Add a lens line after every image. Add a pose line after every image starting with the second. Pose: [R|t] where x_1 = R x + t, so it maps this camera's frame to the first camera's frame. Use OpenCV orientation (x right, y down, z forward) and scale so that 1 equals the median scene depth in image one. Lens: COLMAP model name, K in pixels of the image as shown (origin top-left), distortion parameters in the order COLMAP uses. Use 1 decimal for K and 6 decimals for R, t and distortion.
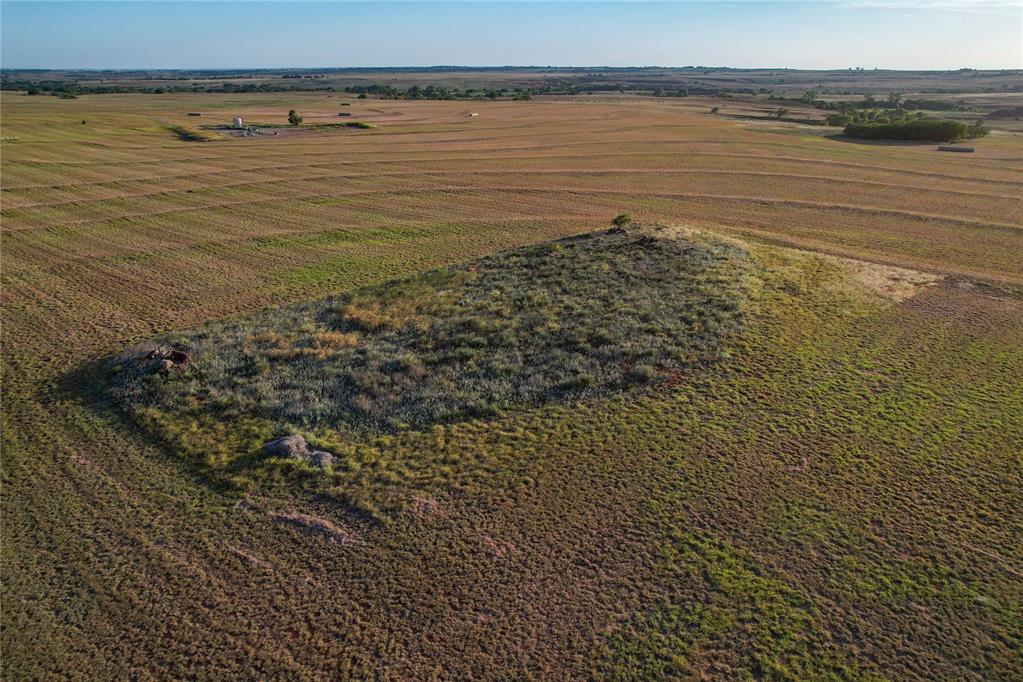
lens RADIAL K [[708.8, 0, 511.5], [0, 708.8, 341.0], [0, 0, 1]] dist [-0.071958, 0.069524]
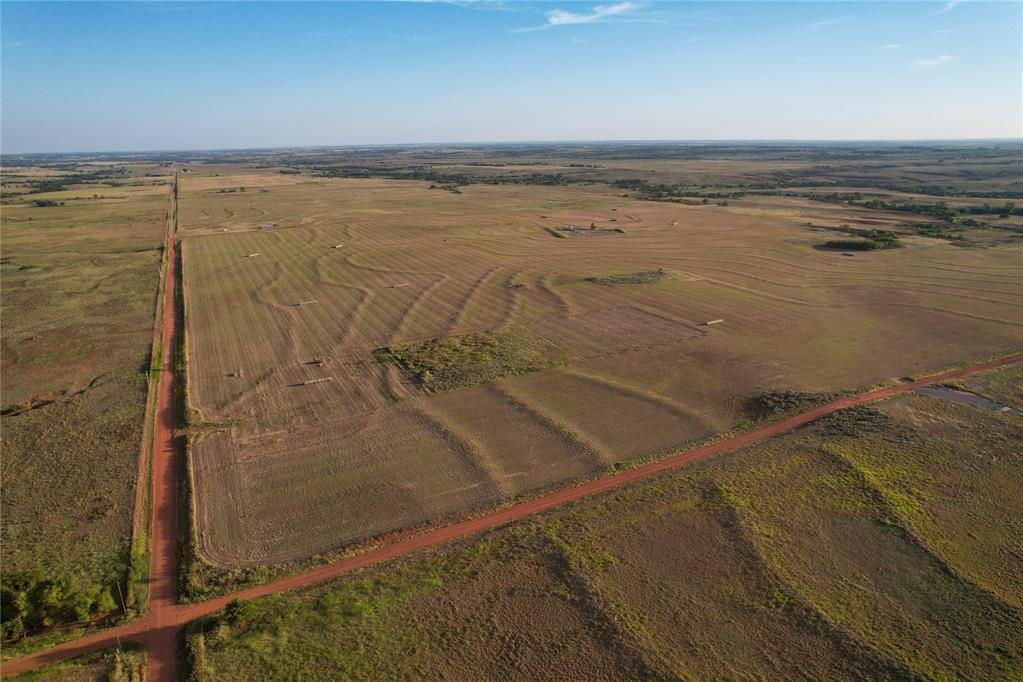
lens RADIAL K [[657.5, 0, 511.5], [0, 657.5, 341.0], [0, 0, 1]] dist [-0.080735, 0.075307]
pose [[0.931432, 0.095004, -0.351297, 0.598409], [-0.120608, 0.991354, -0.051682, 0.520832], [0.343350, 0.090507, 0.934837, -2.724208]]
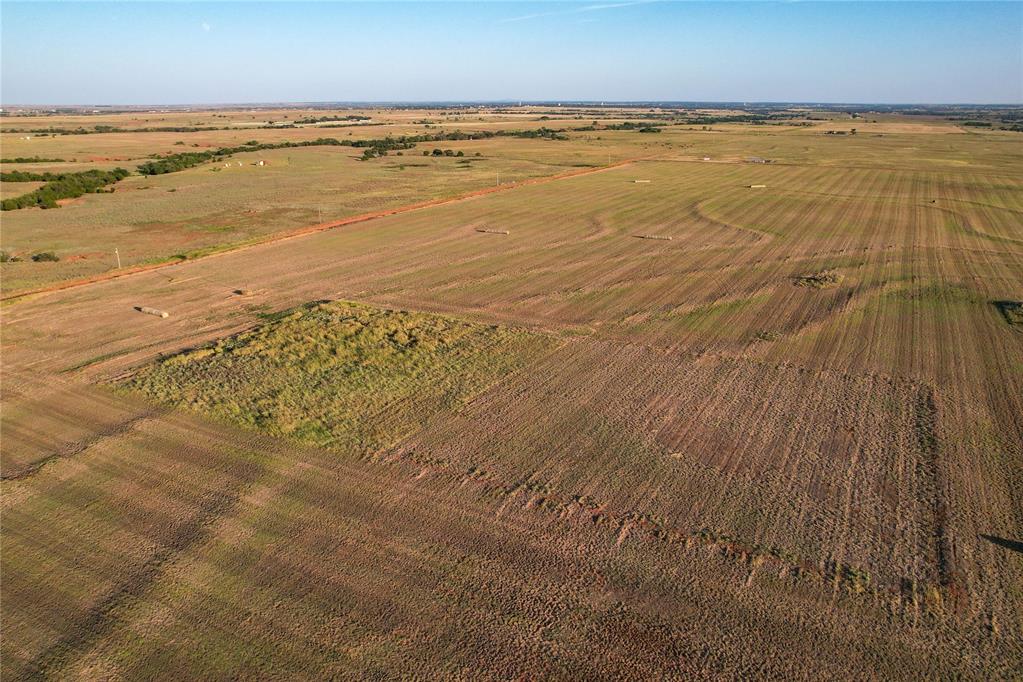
lens RADIAL K [[708.8, 0, 511.5], [0, 708.8, 341.0], [0, 0, 1]] dist [-0.071958, 0.069524]
pose [[0.236637, 0.316580, -0.918575, 0.782393], [-0.355759, 0.908002, 0.221288, 0.120062], [0.904123, 0.274427, 0.327493, -0.881383]]
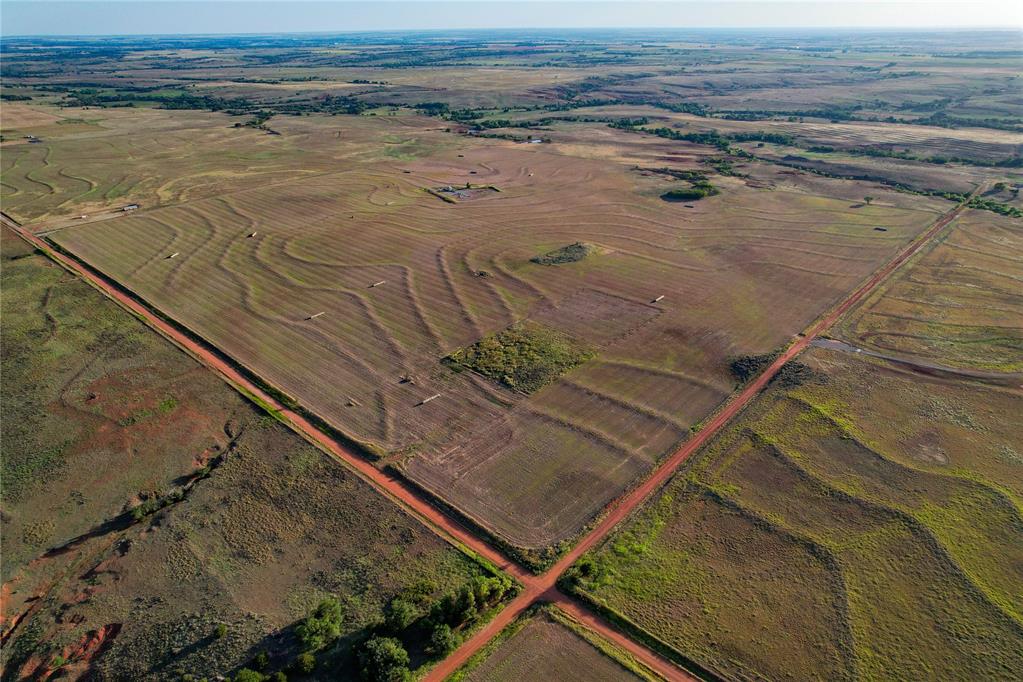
lens RADIAL K [[657.5, 0, 511.5], [0, 657.5, 341.0], [0, 0, 1]] dist [-0.080735, 0.075307]
pose [[0.999903, -0.005771, -0.012668, -0.276742], [0.006760, 0.996815, 0.079464, 0.182991], [0.012169, -0.079542, 0.996757, -3.604749]]
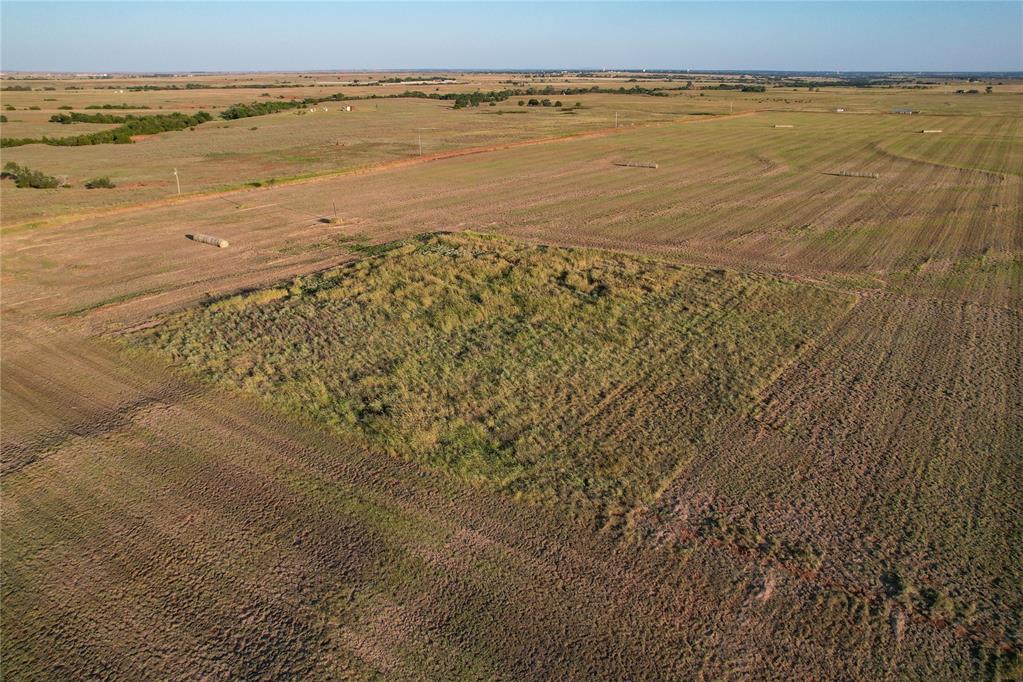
lens RADIAL K [[708.8, 0, 511.5], [0, 708.8, 341.0], [0, 0, 1]] dist [-0.071958, 0.069524]
pose [[0.128820, 0.363289, -0.922728, 0.364133], [-0.362146, 0.883450, 0.297266, 0.295637], [0.923177, 0.295869, 0.245369, -0.890353]]
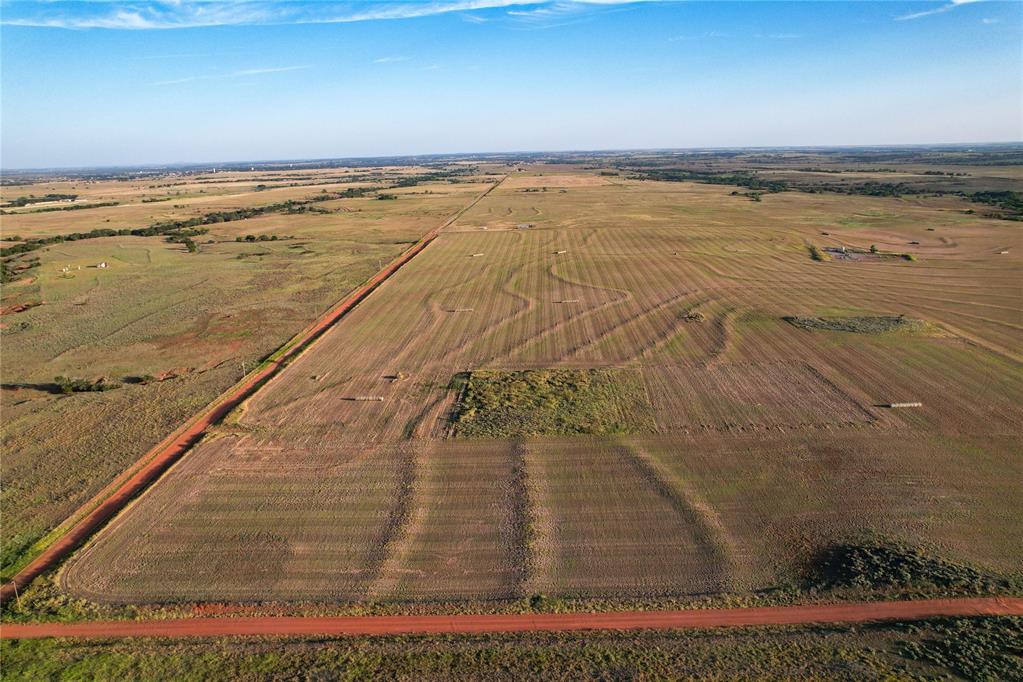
lens RADIAL K [[657.5, 0, 511.5], [0, 657.5, 341.0], [0, 0, 1]] dist [-0.080735, 0.075307]
pose [[0.642895, 0.201254, -0.739042, 0.971563], [-0.258752, 0.965206, 0.037753, 0.277183], [0.720925, 0.166957, 0.672601, -2.058852]]
